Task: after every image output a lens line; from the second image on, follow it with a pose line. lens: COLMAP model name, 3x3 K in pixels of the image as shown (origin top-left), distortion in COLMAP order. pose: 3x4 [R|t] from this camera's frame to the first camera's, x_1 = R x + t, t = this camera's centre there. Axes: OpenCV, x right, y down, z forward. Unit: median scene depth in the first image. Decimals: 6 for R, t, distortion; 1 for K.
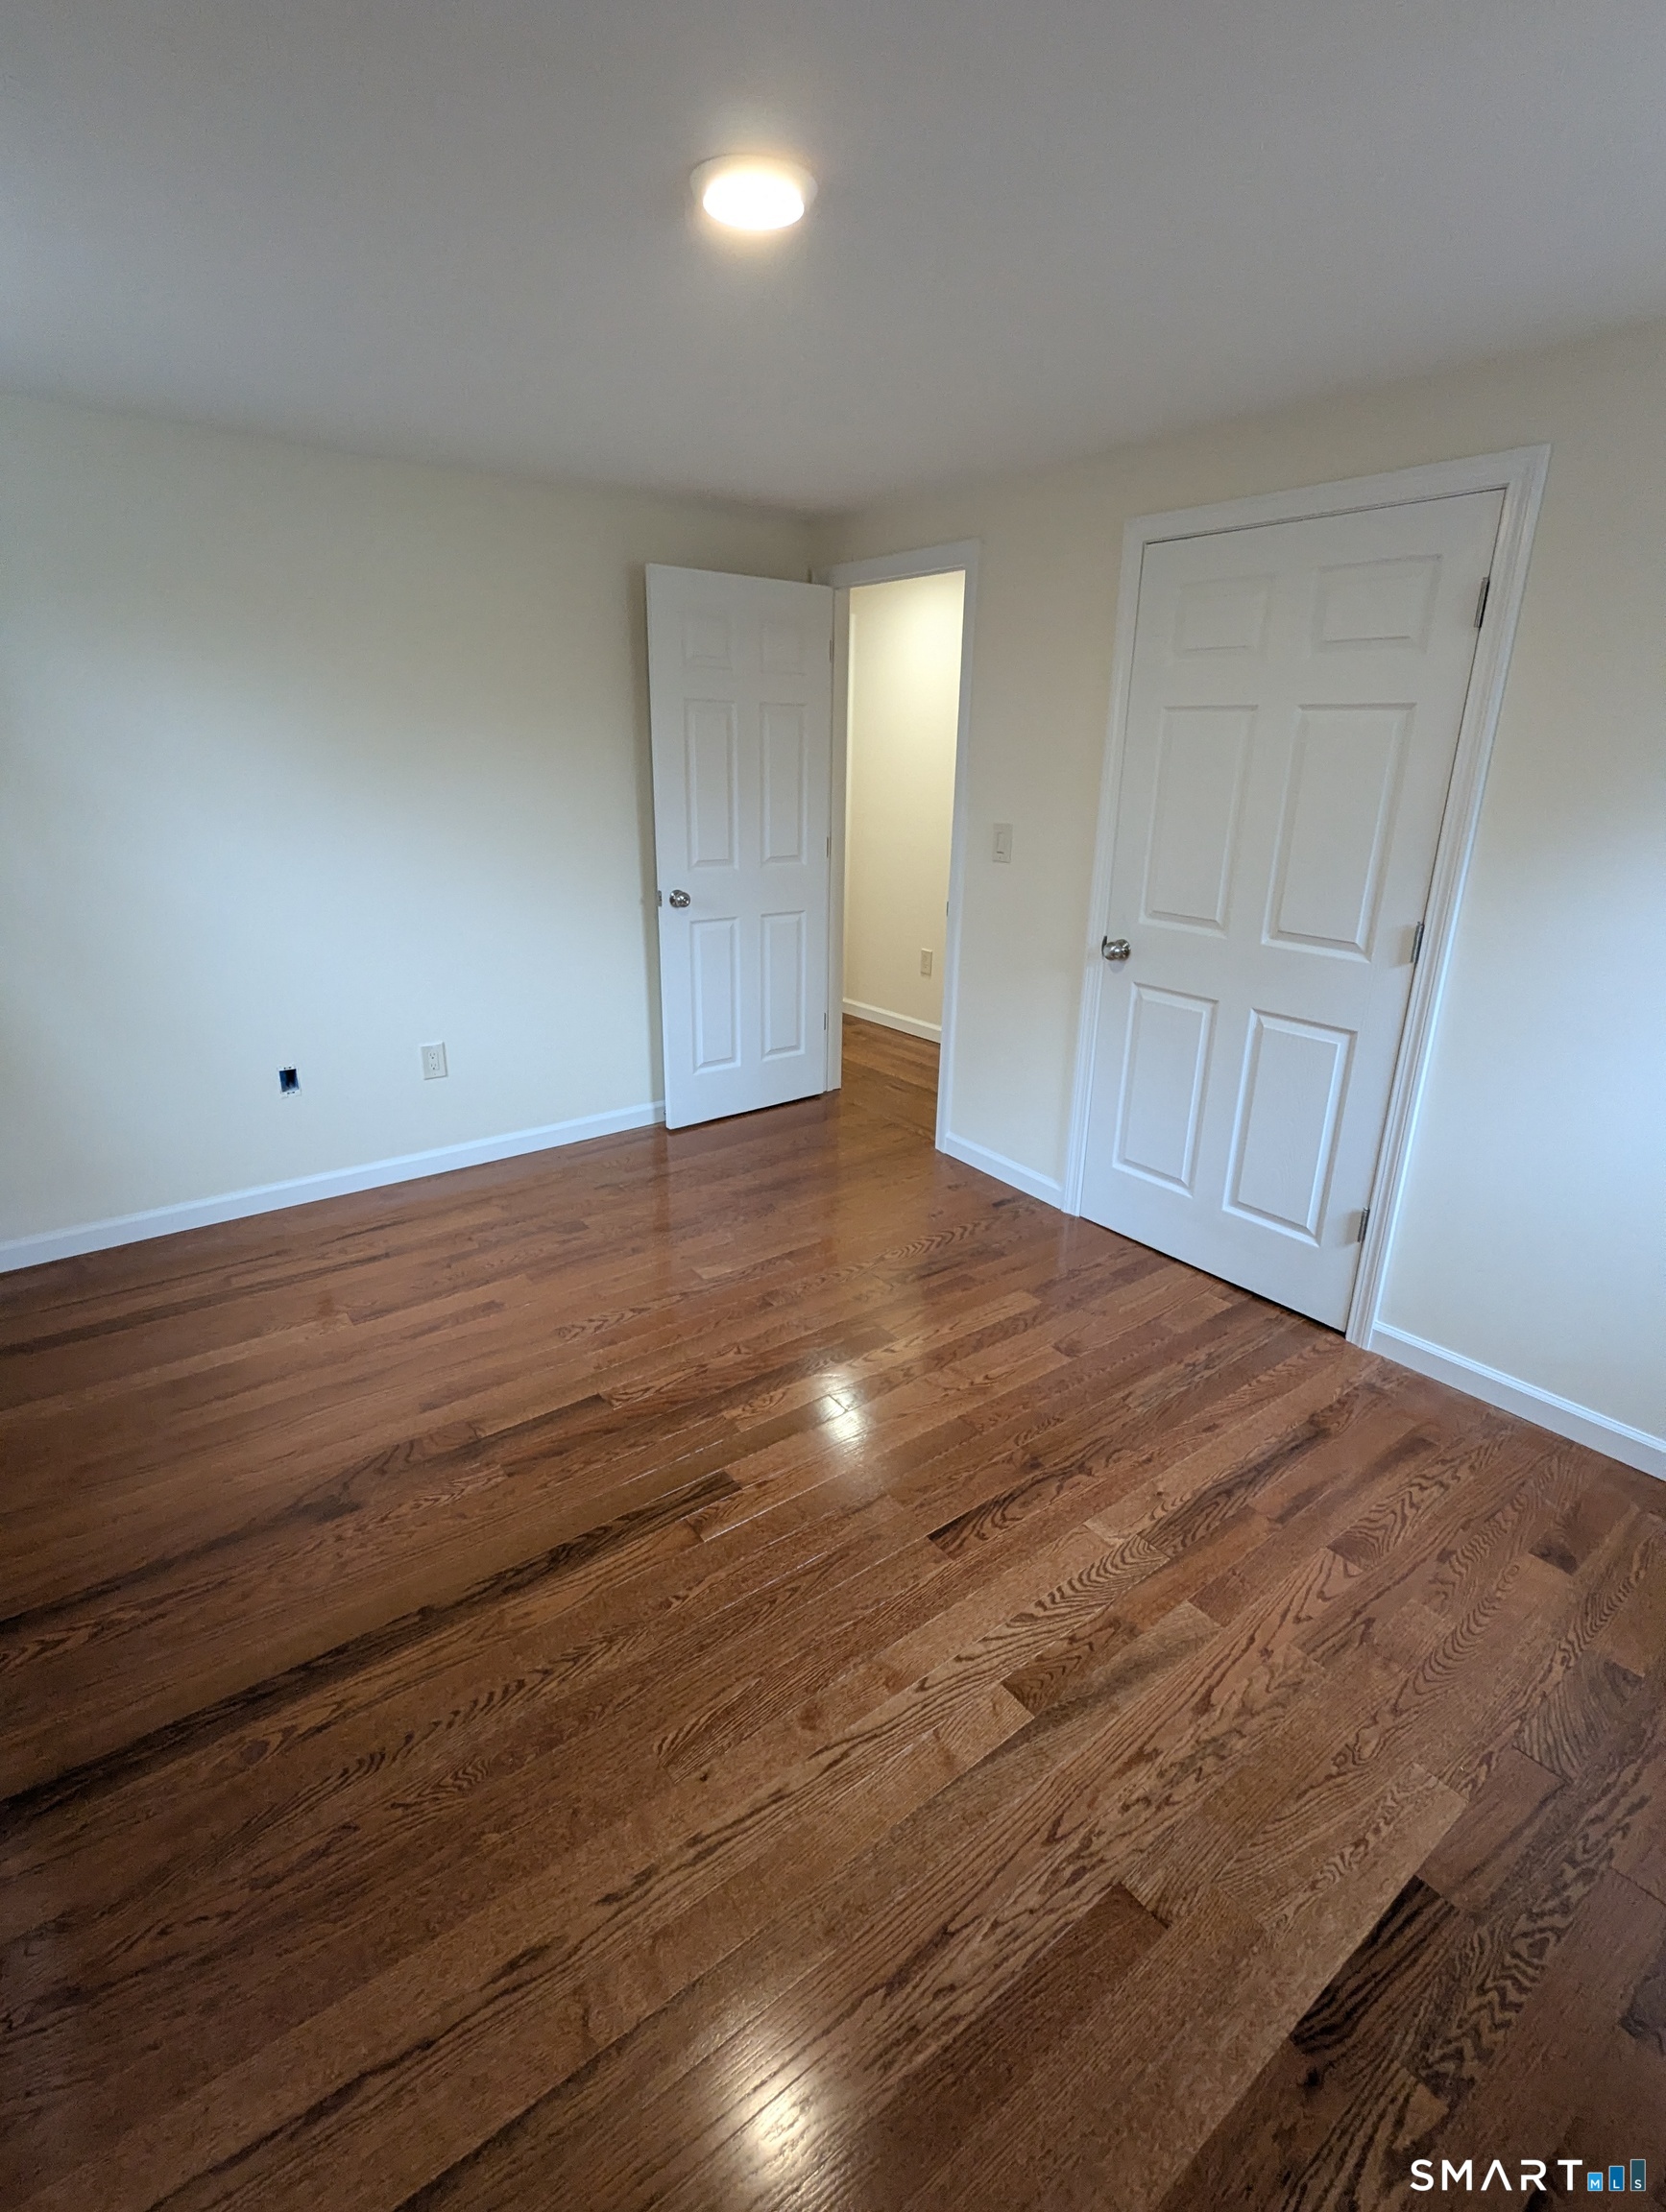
lens RADIAL K [[1054.1, 0, 834.4], [0, 1054.1, 1091.0], [0, 0, 1]] dist [0.003244, -0.002887]
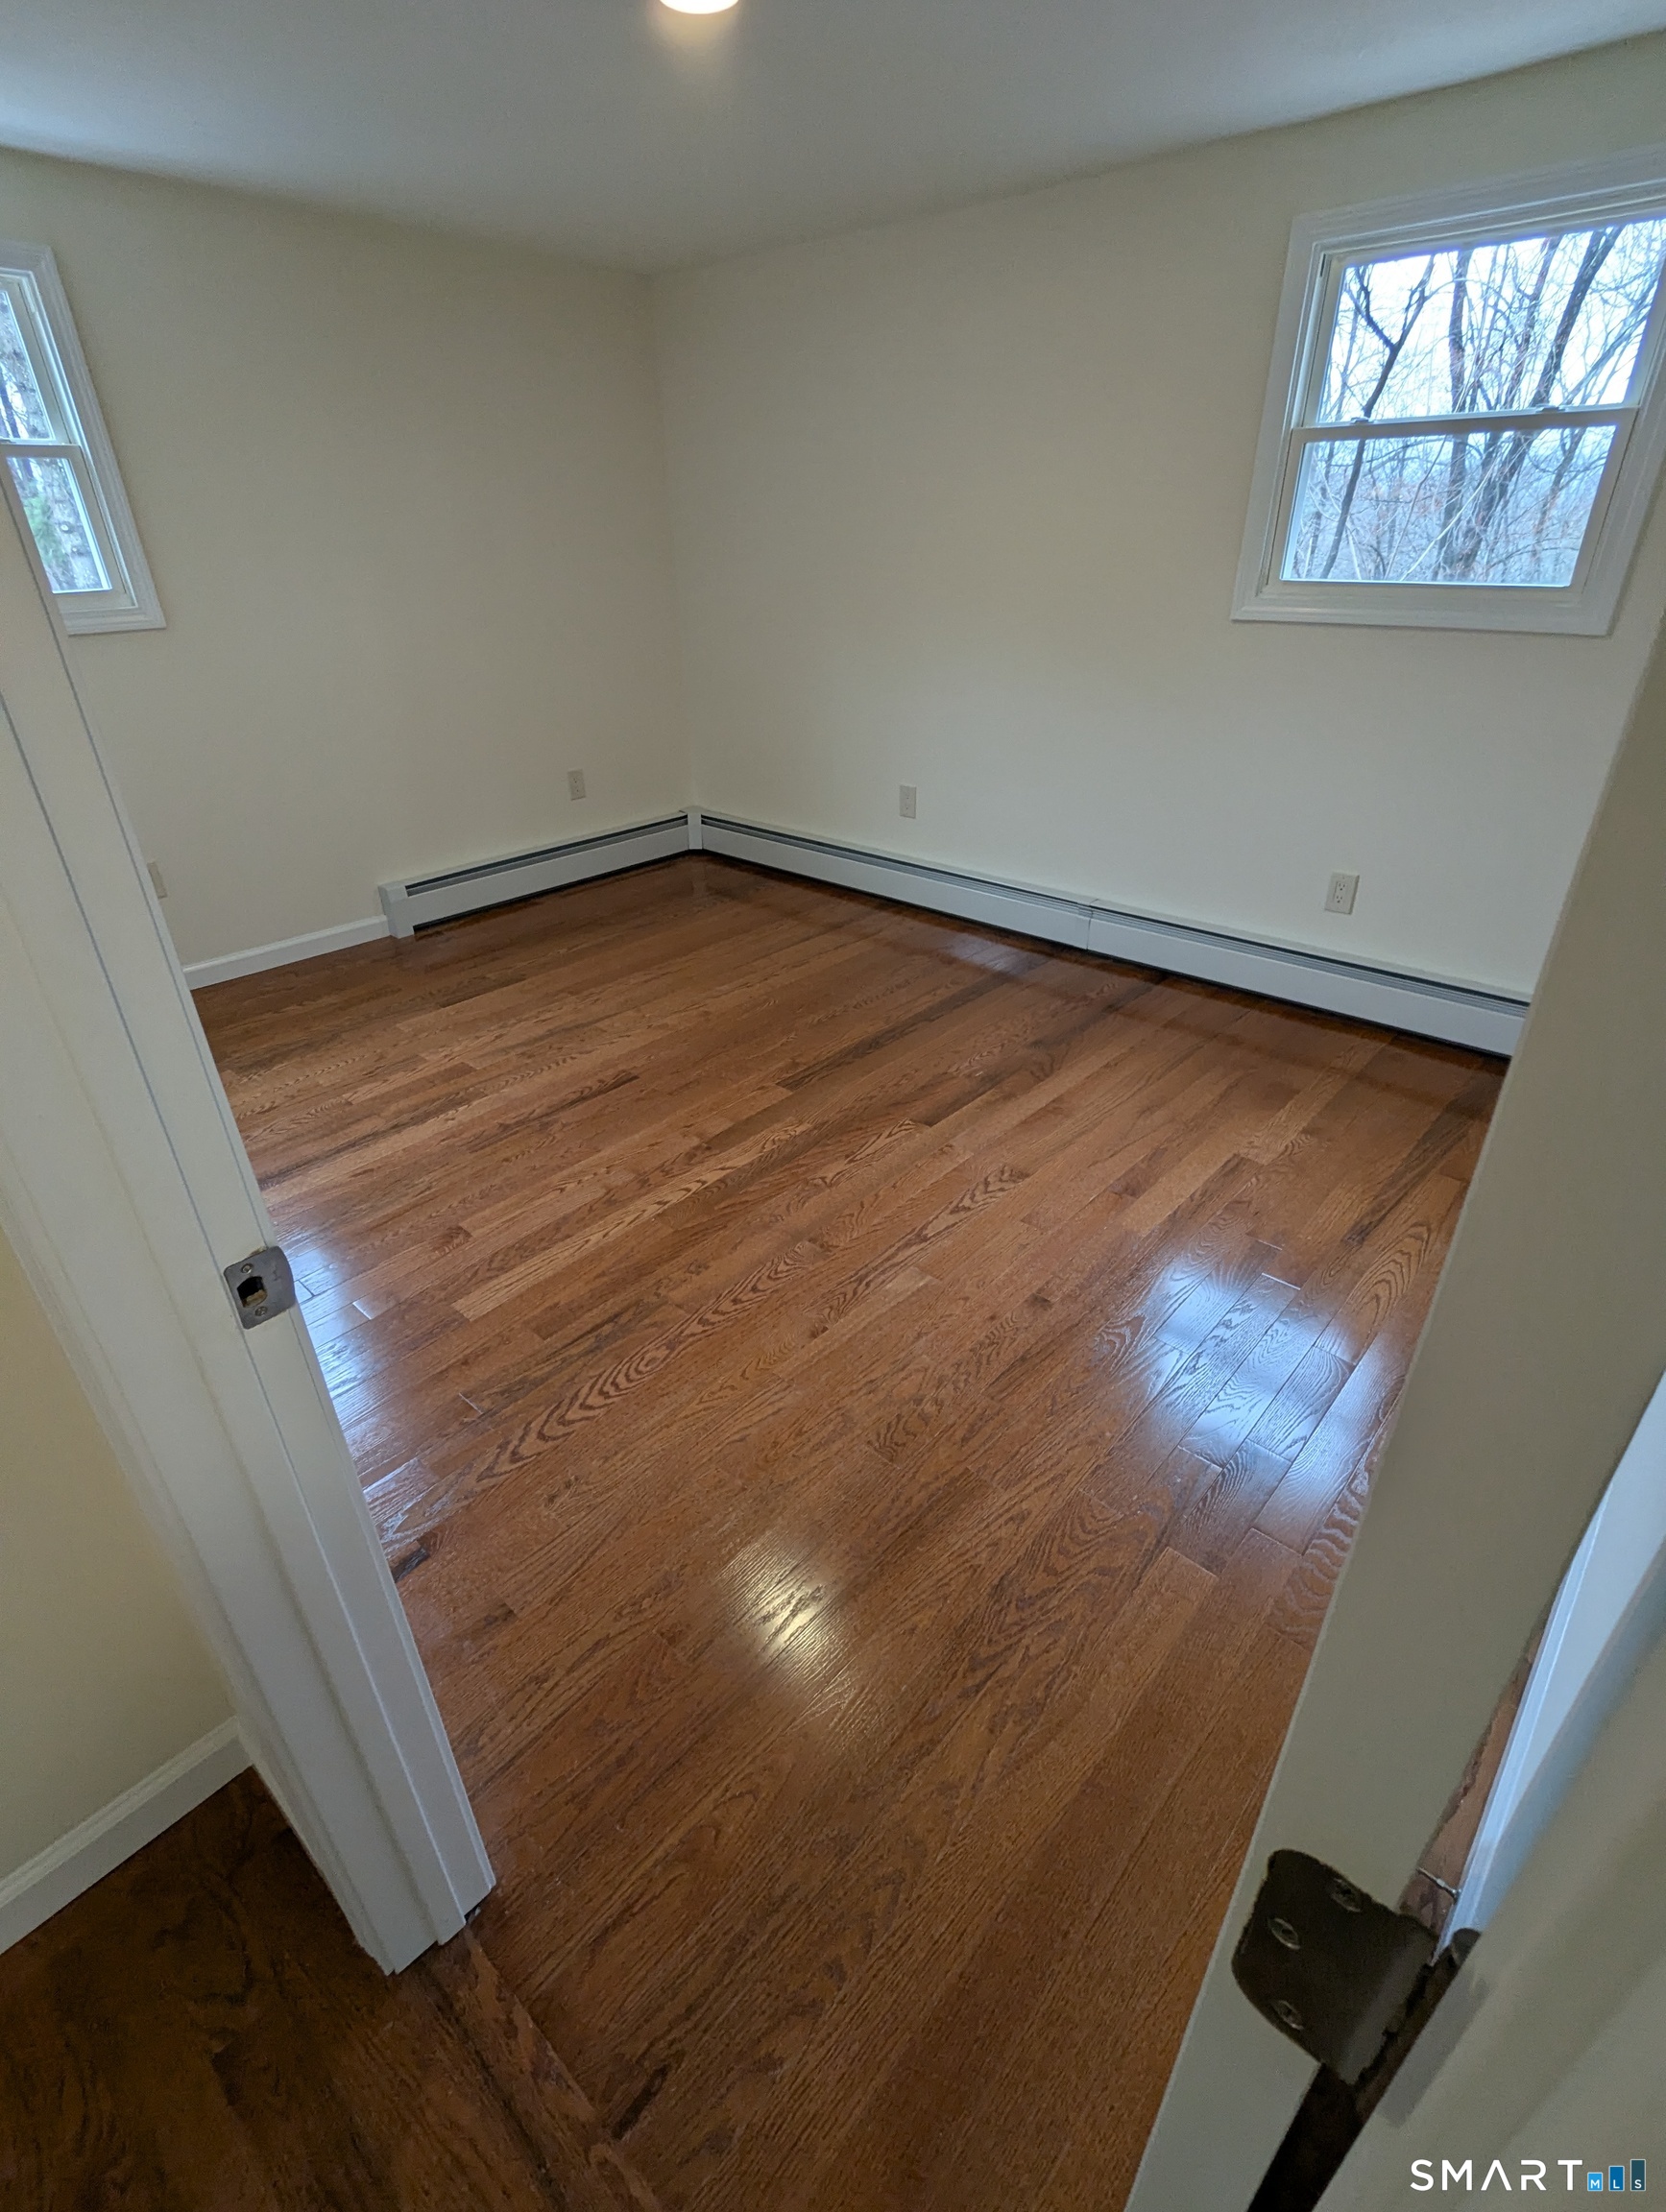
lens RADIAL K [[1054.1, 0, 833.4], [0, 1054.1, 1093.3], [0, 0, 1]] dist [0.003244, -0.002887]
pose [[-0.984195, 0.085504, -0.155076, 0.044135], [-0.055952, 0.680702, 0.730420, -0.545365], [0.168014, 0.727553, -0.665160, 1.725336]]
